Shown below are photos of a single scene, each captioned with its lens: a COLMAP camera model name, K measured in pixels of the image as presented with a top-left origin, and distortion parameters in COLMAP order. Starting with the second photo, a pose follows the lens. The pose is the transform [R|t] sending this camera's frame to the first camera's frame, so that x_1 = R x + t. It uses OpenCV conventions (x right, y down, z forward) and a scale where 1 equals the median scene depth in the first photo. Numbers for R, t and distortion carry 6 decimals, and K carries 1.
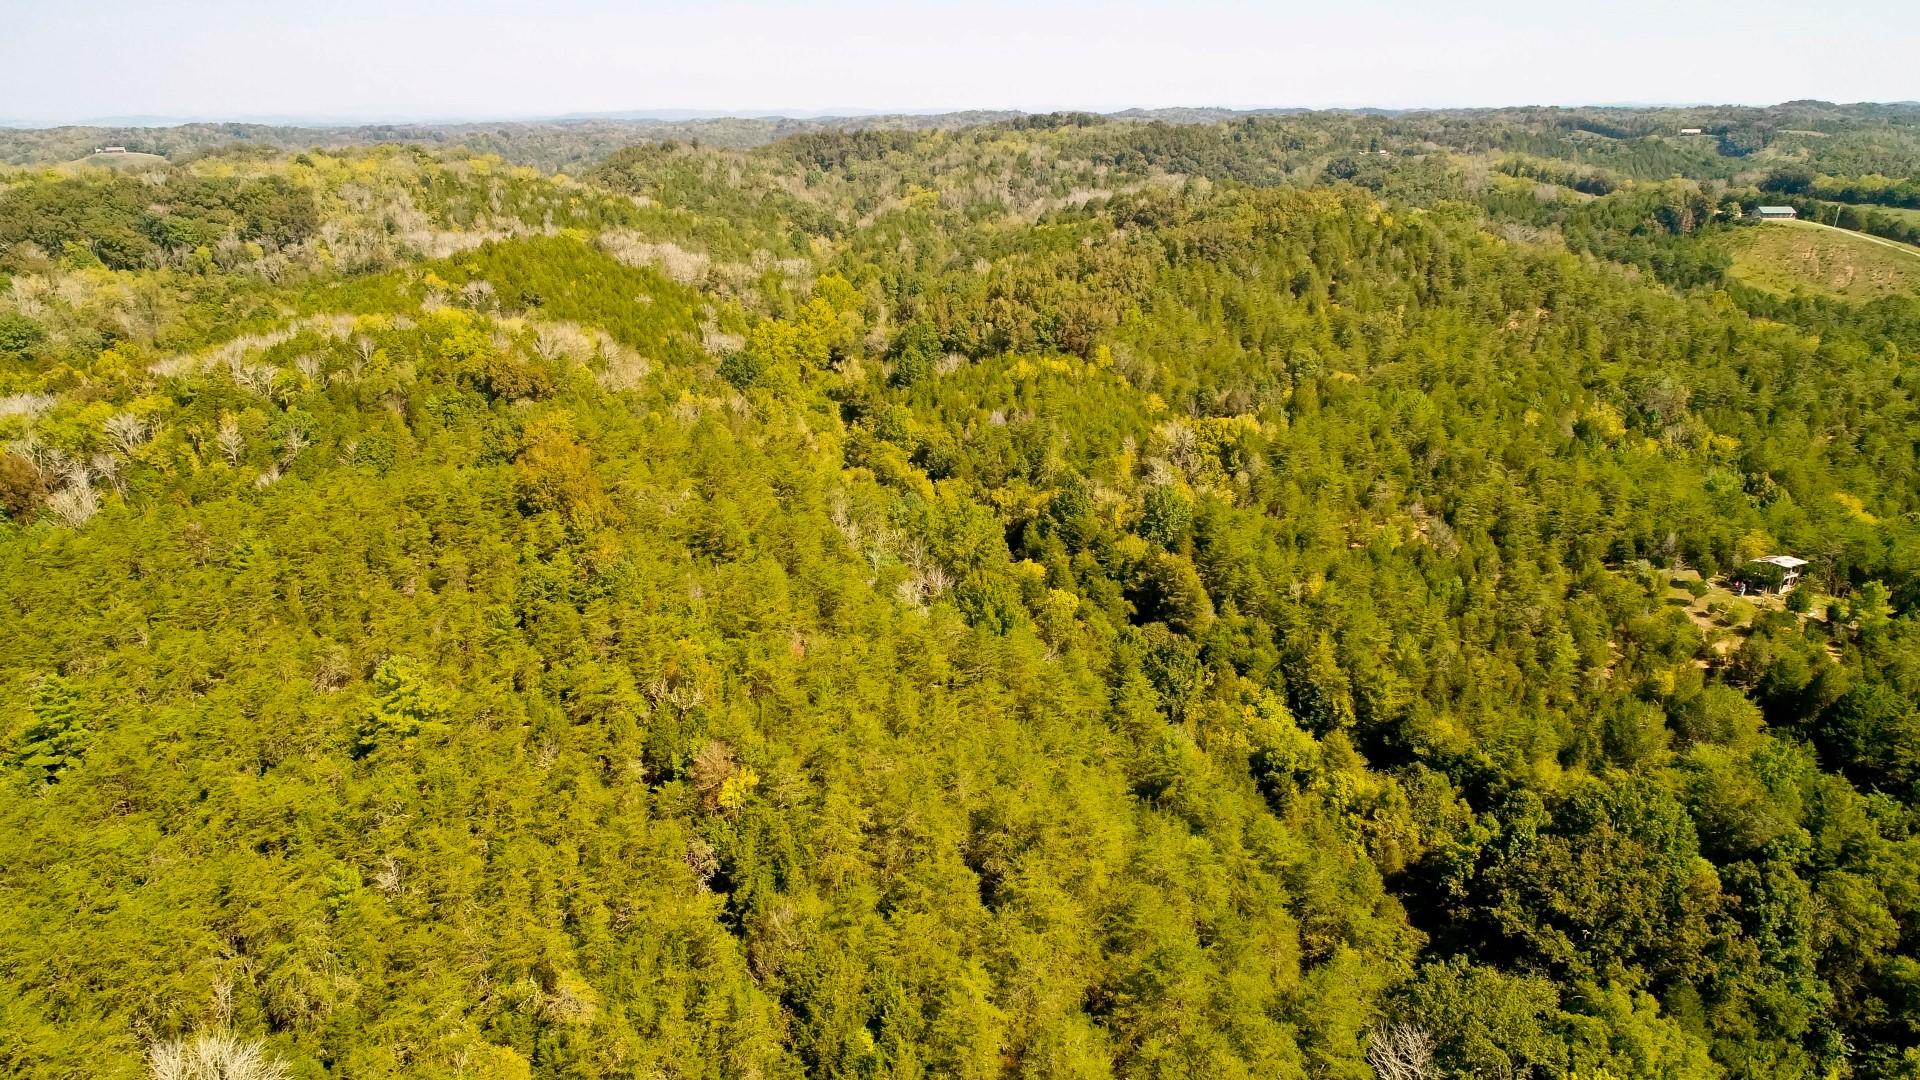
lens RADIAL K [[1280.2, 0, 956.2], [0, 1280.2, 535.8], [0, 0, 1]] dist [-0.005524, -0.000947]
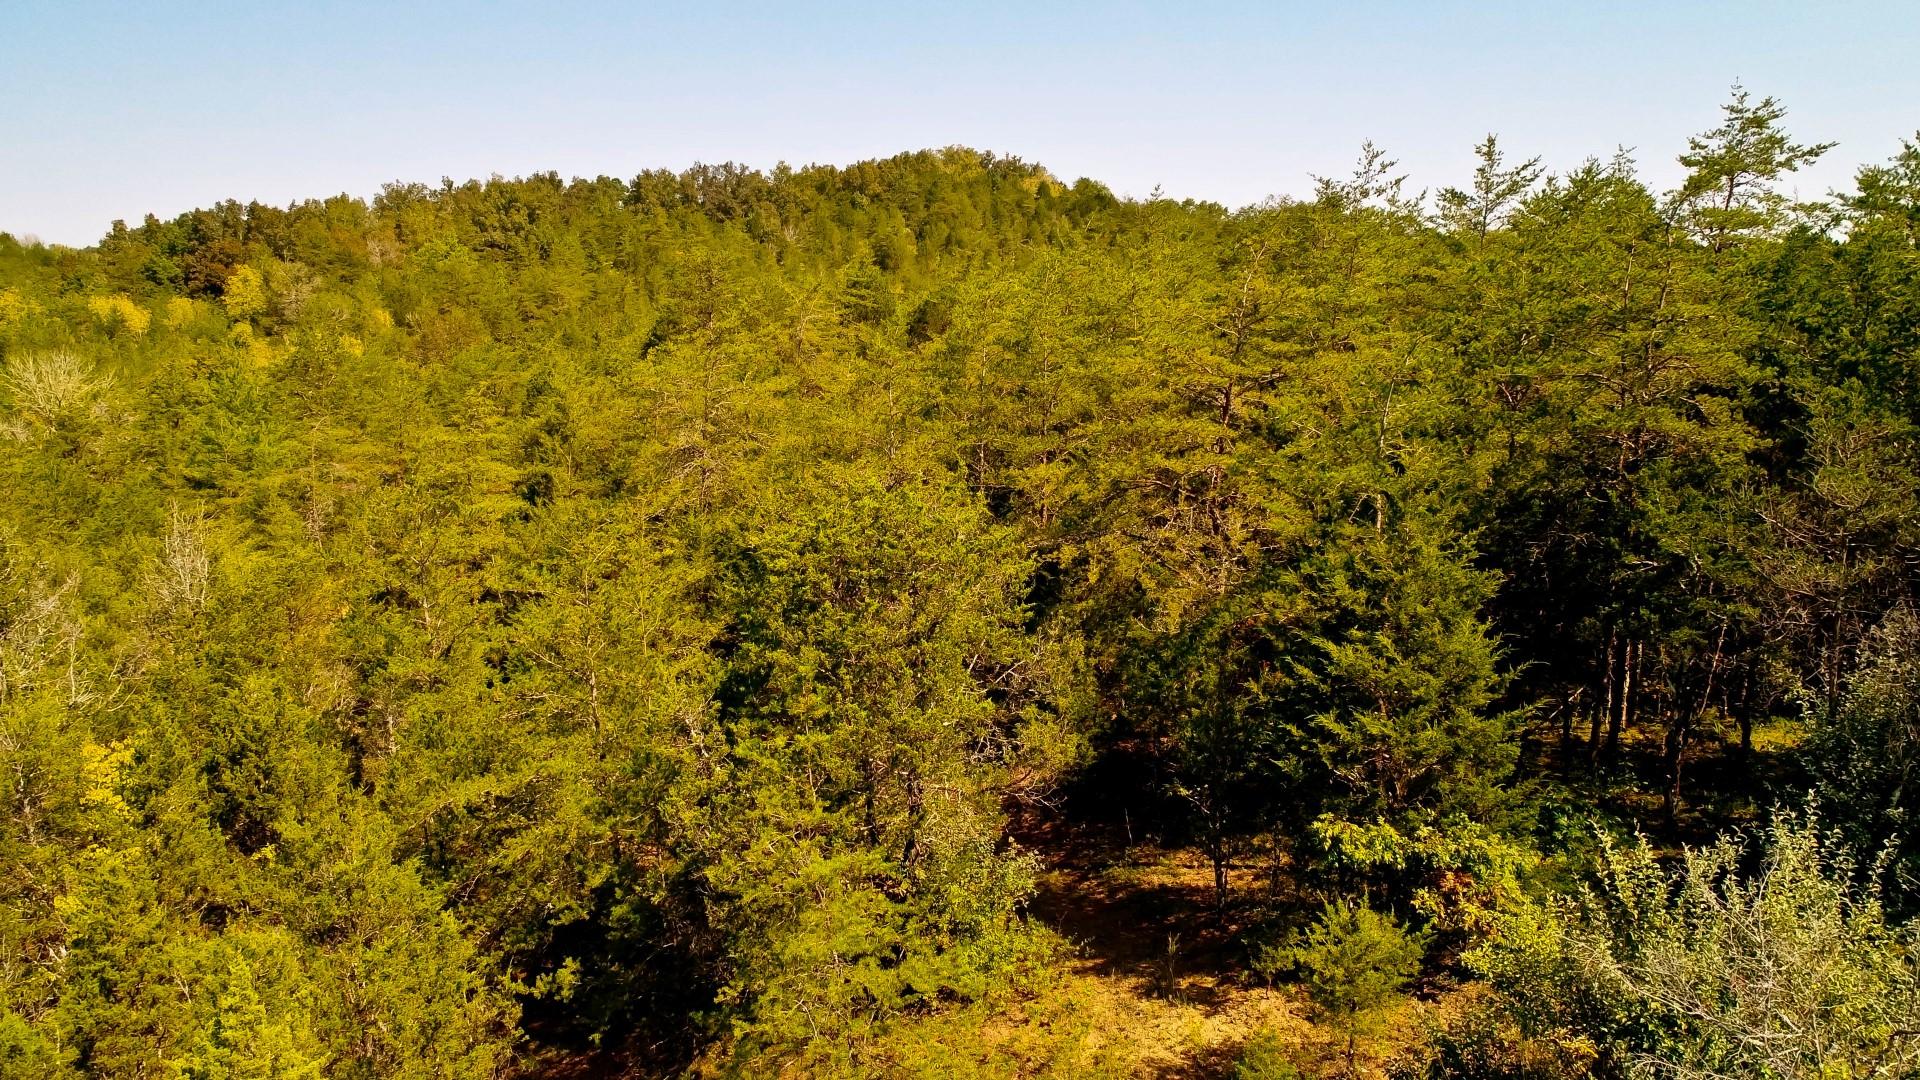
lens RADIAL K [[1280.2, 0, 959.8], [0, 1280.2, 537.0], [0, 0, 1]] dist [-0.005524, -0.000947]
pose [[0.995071, -0.010722, 0.098583, 0.171176], [0.025633, 0.988163, -0.151254, 0.005135], [-0.095794, 0.153036, 0.983567, 0.321362]]
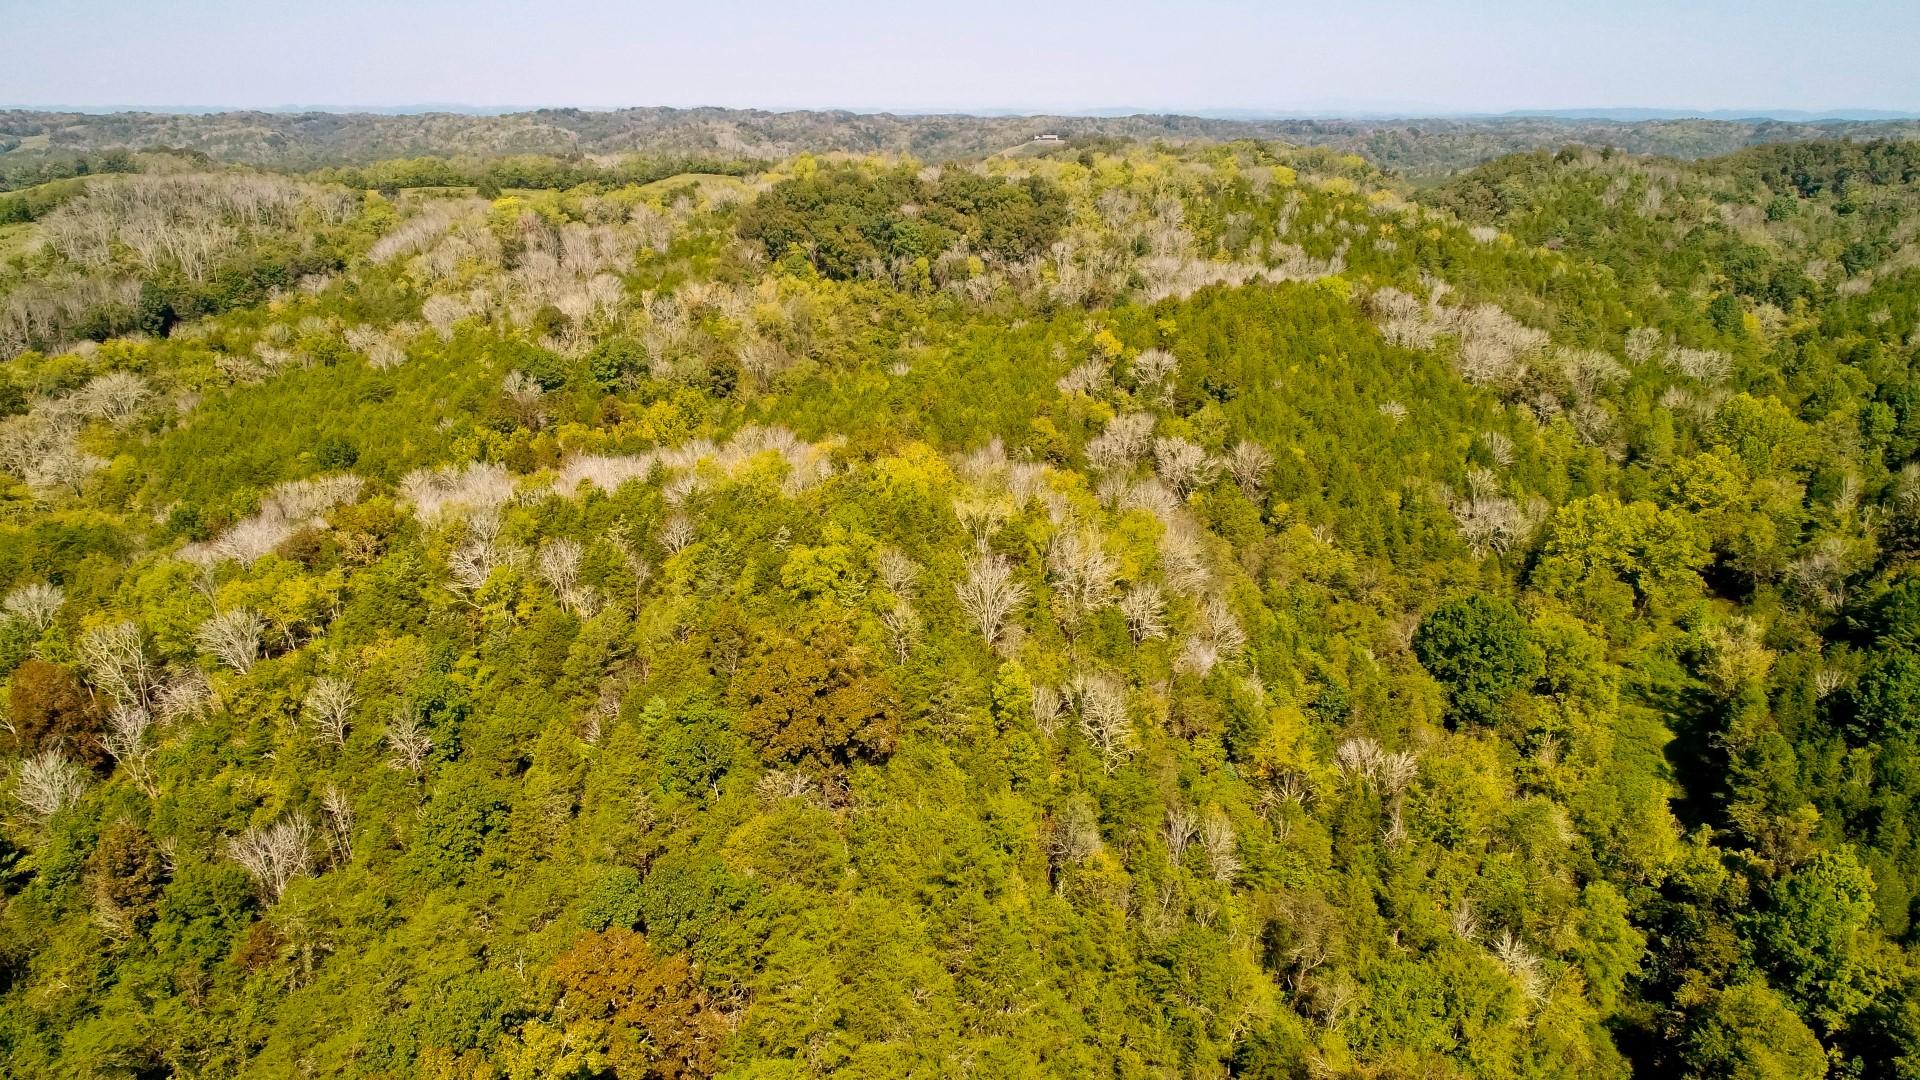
lens RADIAL K [[1280.2, 0, 952.7], [0, 1280.2, 542.5], [0, 0, 1]] dist [-0.005524, -0.000947]
pose [[0.780274, 0.210432, -0.588974, -0.023842], [-0.206142, 0.975607, 0.075473, -0.088605], [0.590489, 0.062522, 0.804620, 0.270656]]
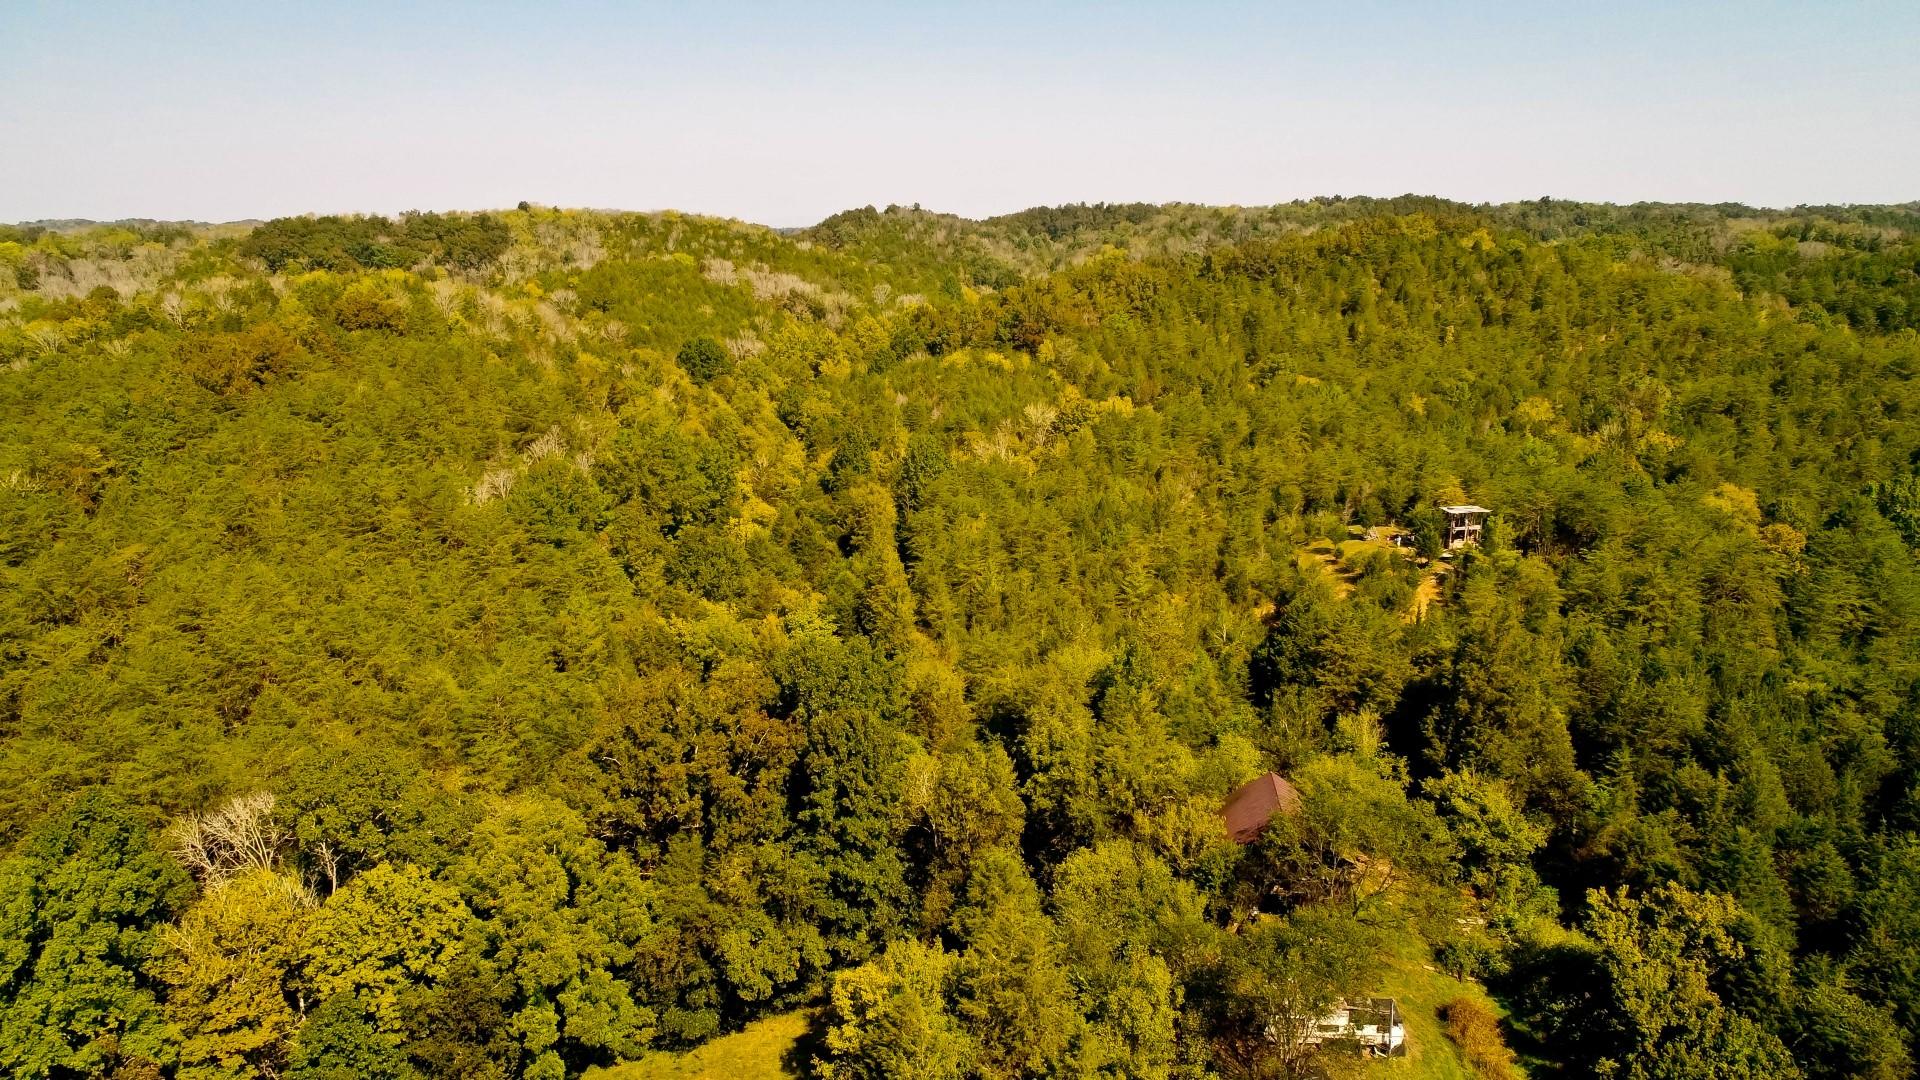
lens RADIAL K [[1280.2, 0, 956.4], [0, 1280.2, 545.3], [0, 0, 1]] dist [-0.005524, -0.000947]
pose [[0.959218, 0.069862, -0.273899, 0.179528], [-0.090341, 0.993925, -0.062865, 0.038483], [0.267843, 0.085045, 0.959702, 0.044172]]
